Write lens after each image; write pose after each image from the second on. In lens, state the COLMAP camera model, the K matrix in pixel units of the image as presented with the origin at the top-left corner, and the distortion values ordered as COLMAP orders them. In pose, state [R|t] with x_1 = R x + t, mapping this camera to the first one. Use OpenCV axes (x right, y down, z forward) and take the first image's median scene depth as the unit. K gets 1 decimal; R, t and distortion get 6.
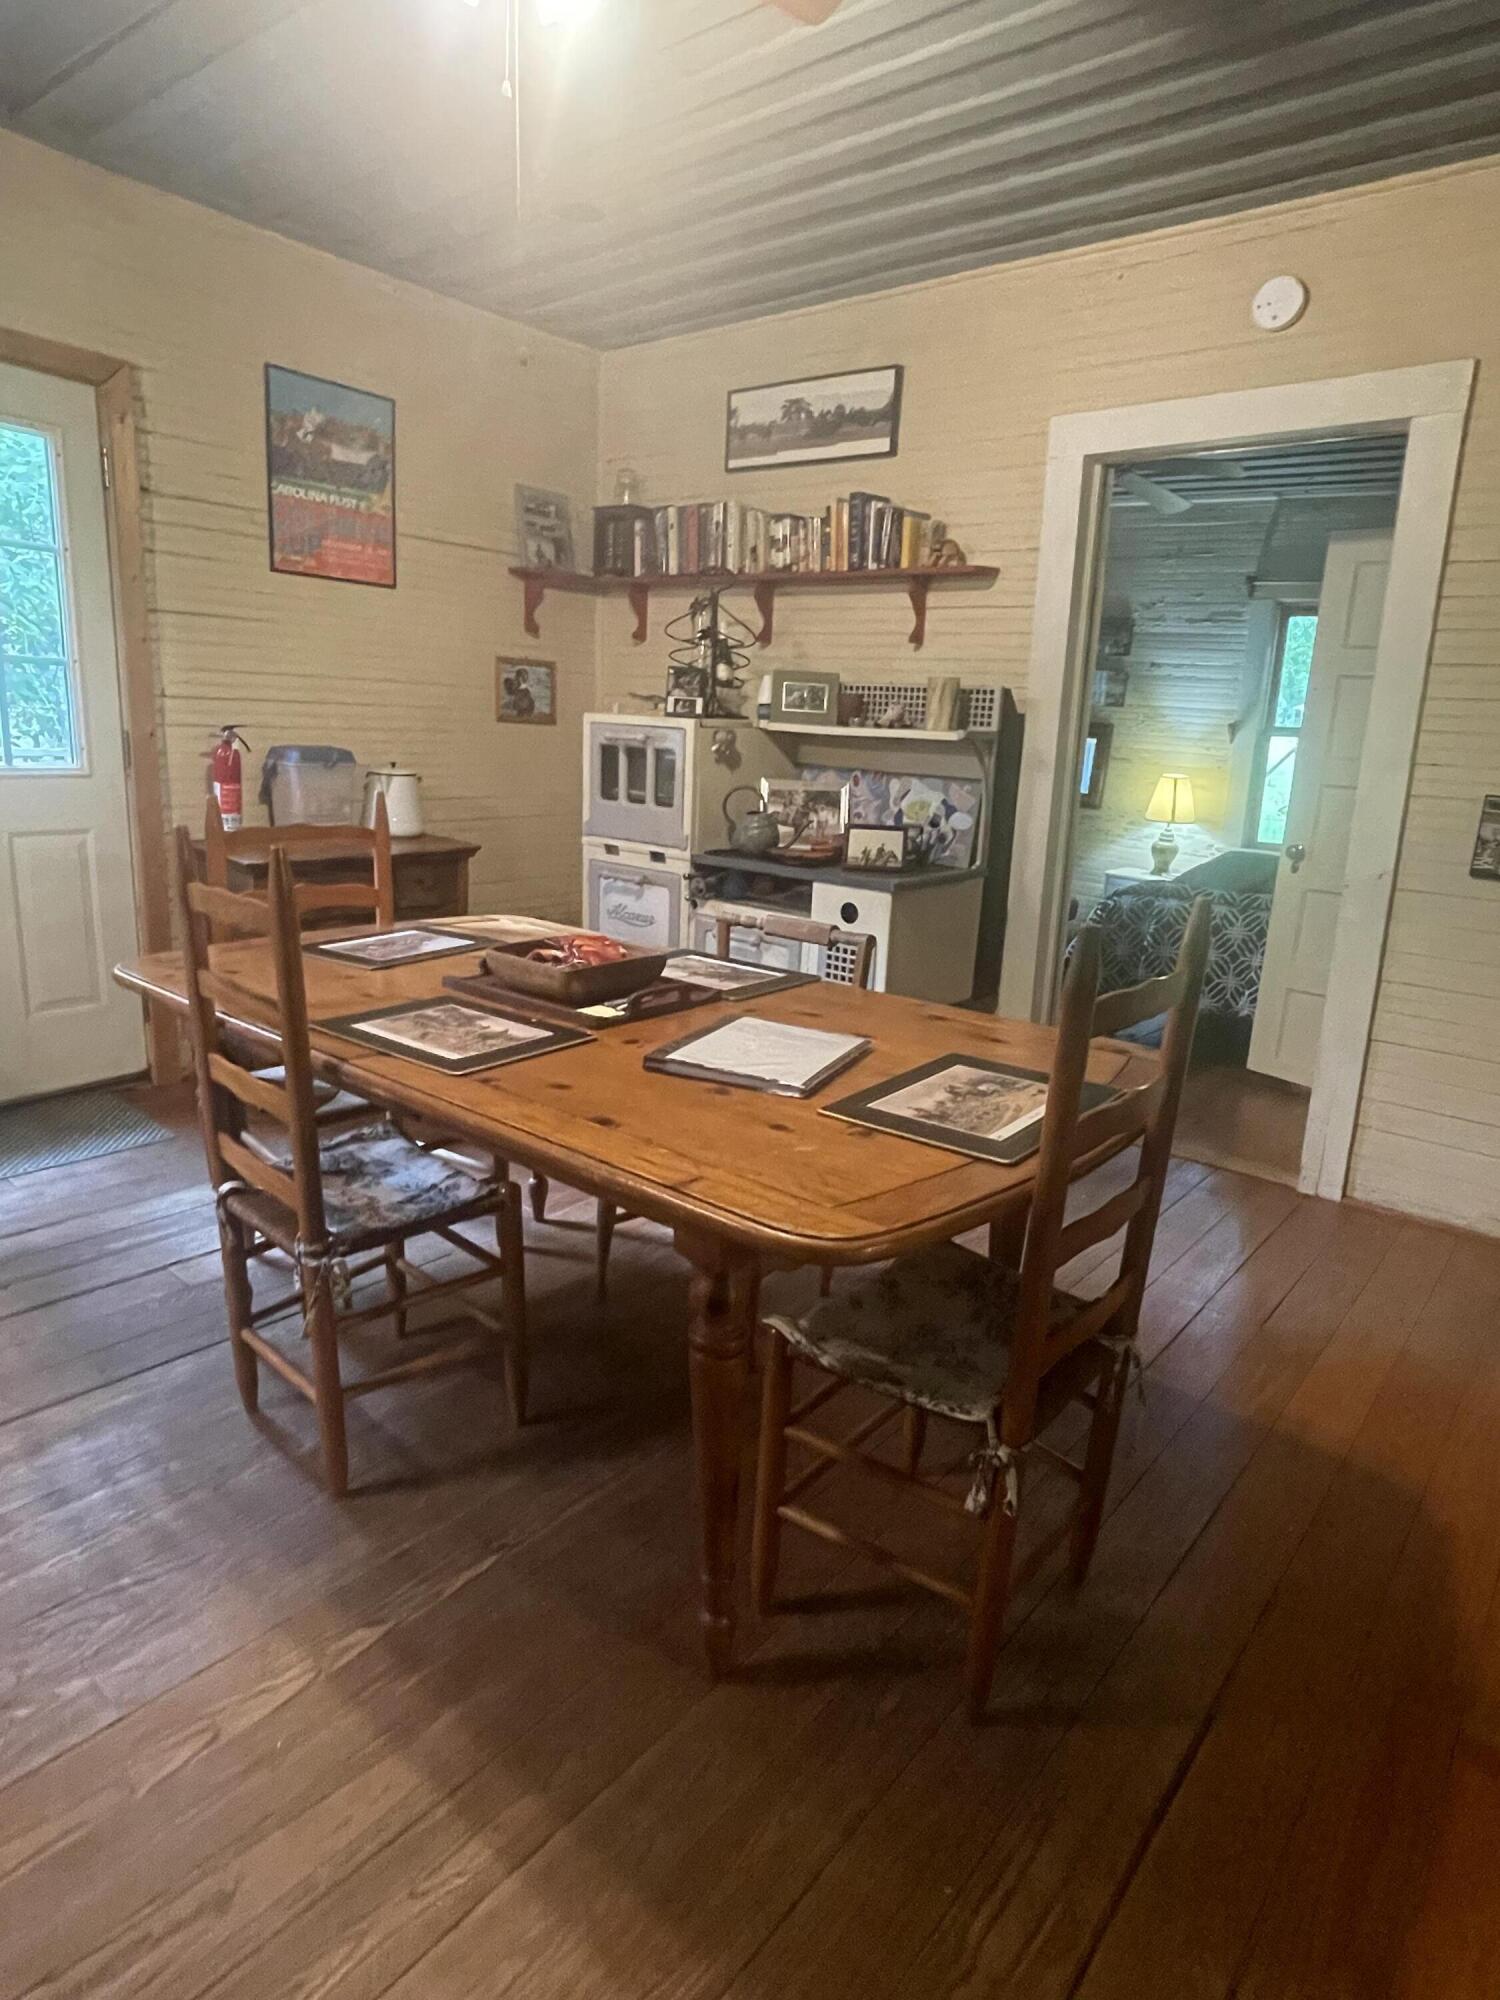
lens RADIAL K [[1135.3, 0, 750.0], [0, 1135.3, 1000.0], [0, 0, 1]] dist [0.001357, -0.029459]
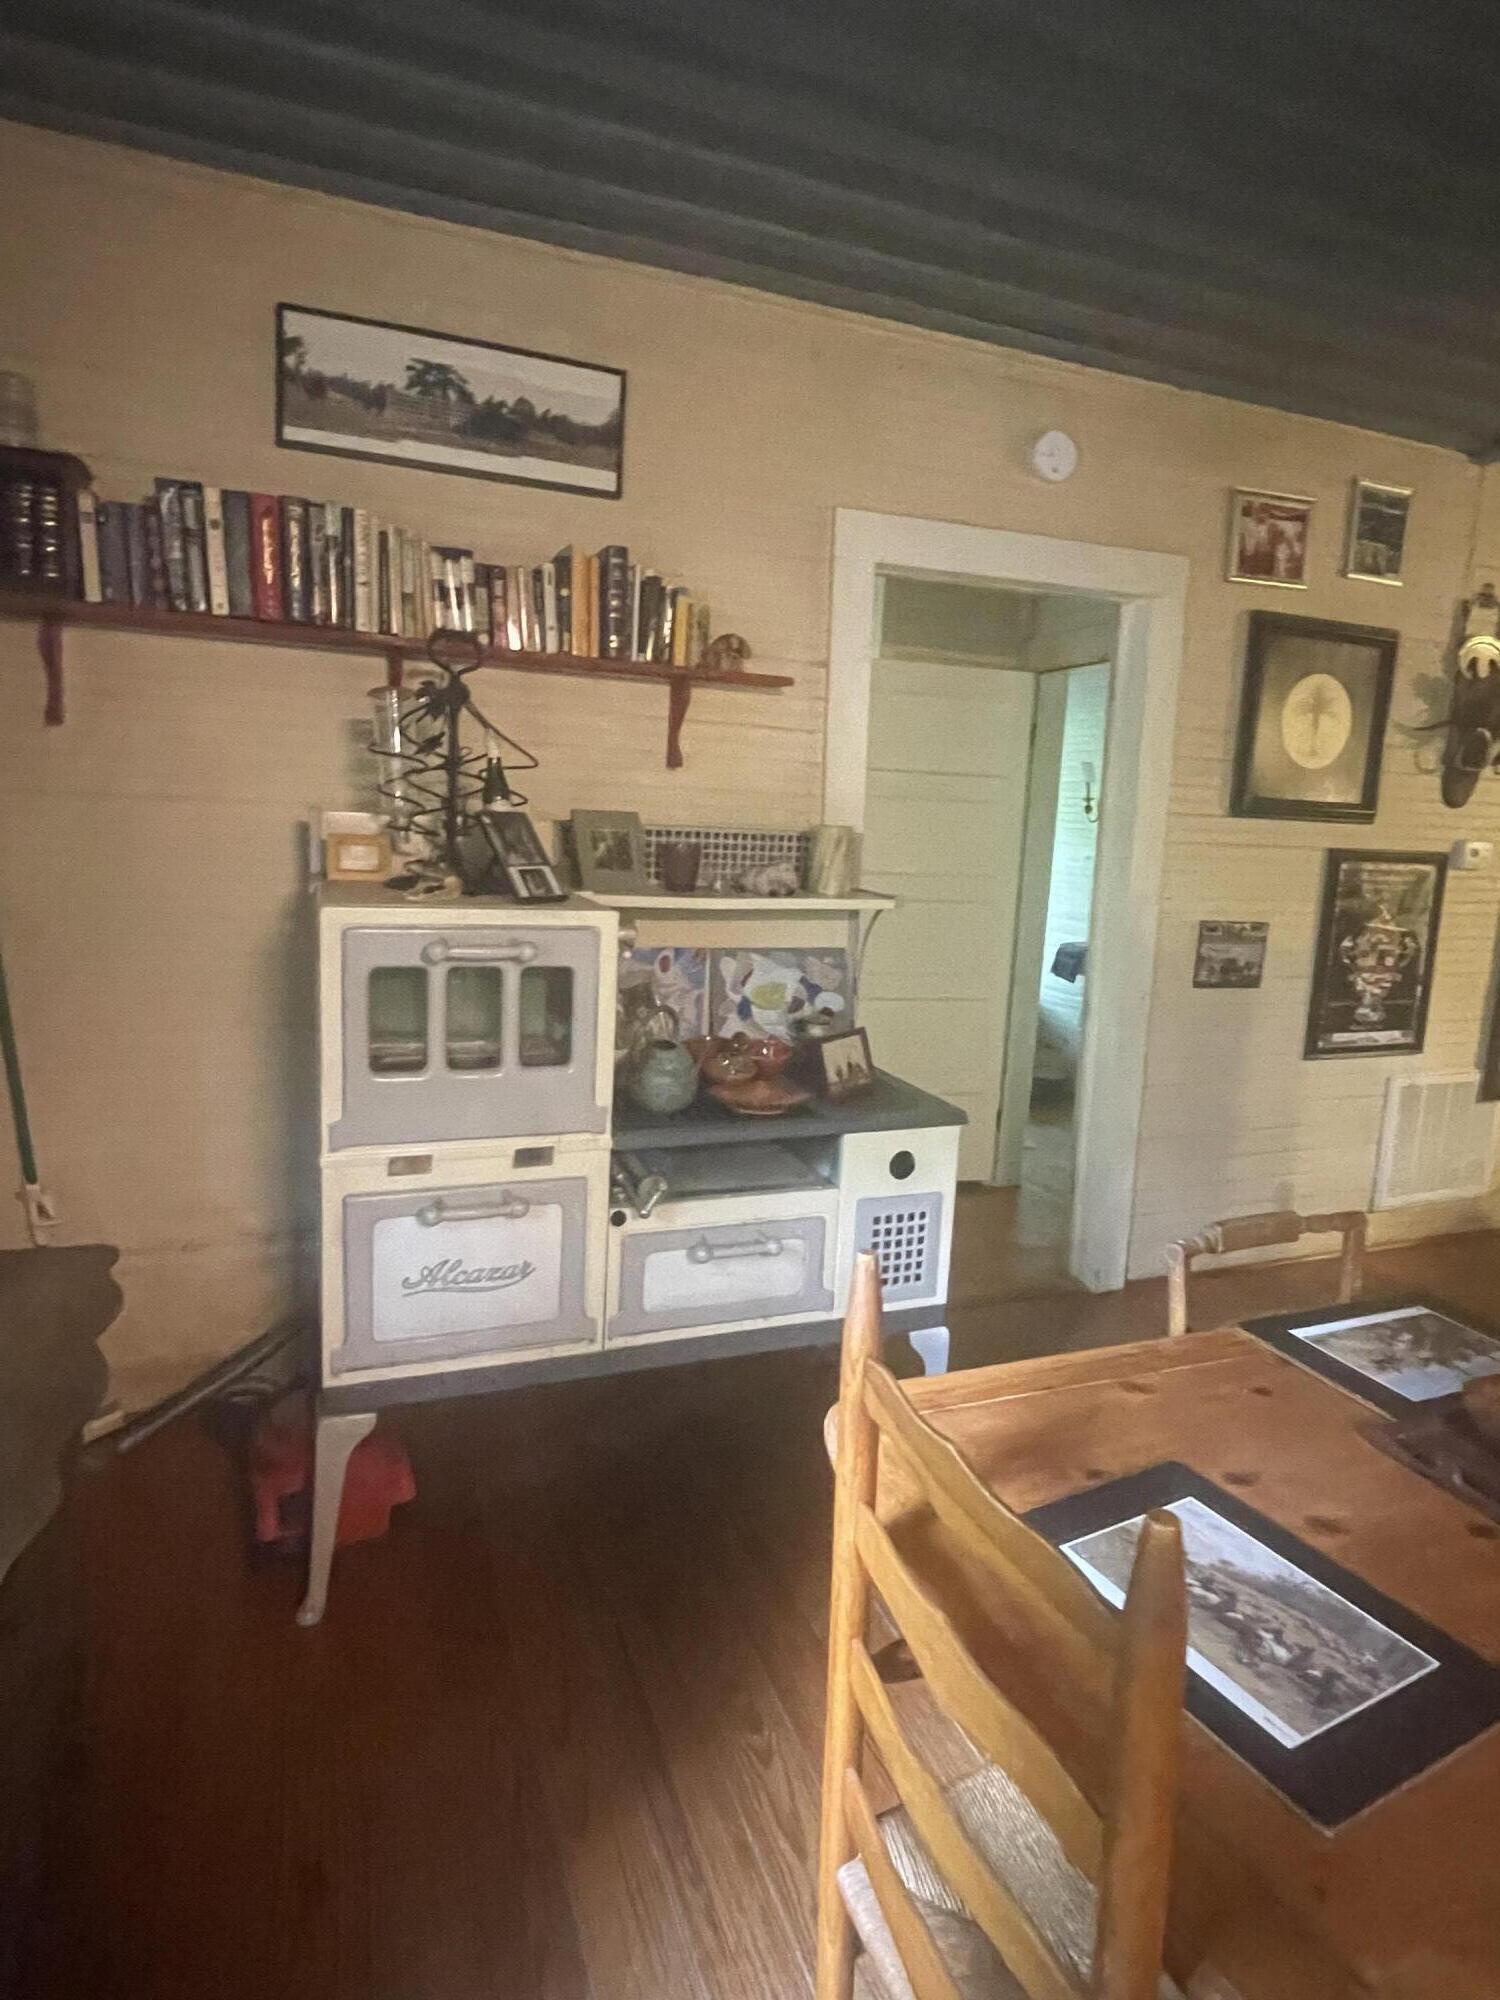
lens RADIAL K [[1135.3, 0, 750.0], [0, 1135.3, 1000.0], [0, 0, 1]] dist [0.001357, -0.029459]
pose [[0.488676, -0.175844, 0.854561, -0.484808], [0.184600, 0.978142, 0.095711, -0.231584], [-0.852712, 0.110980, 0.510456, 0.610661]]
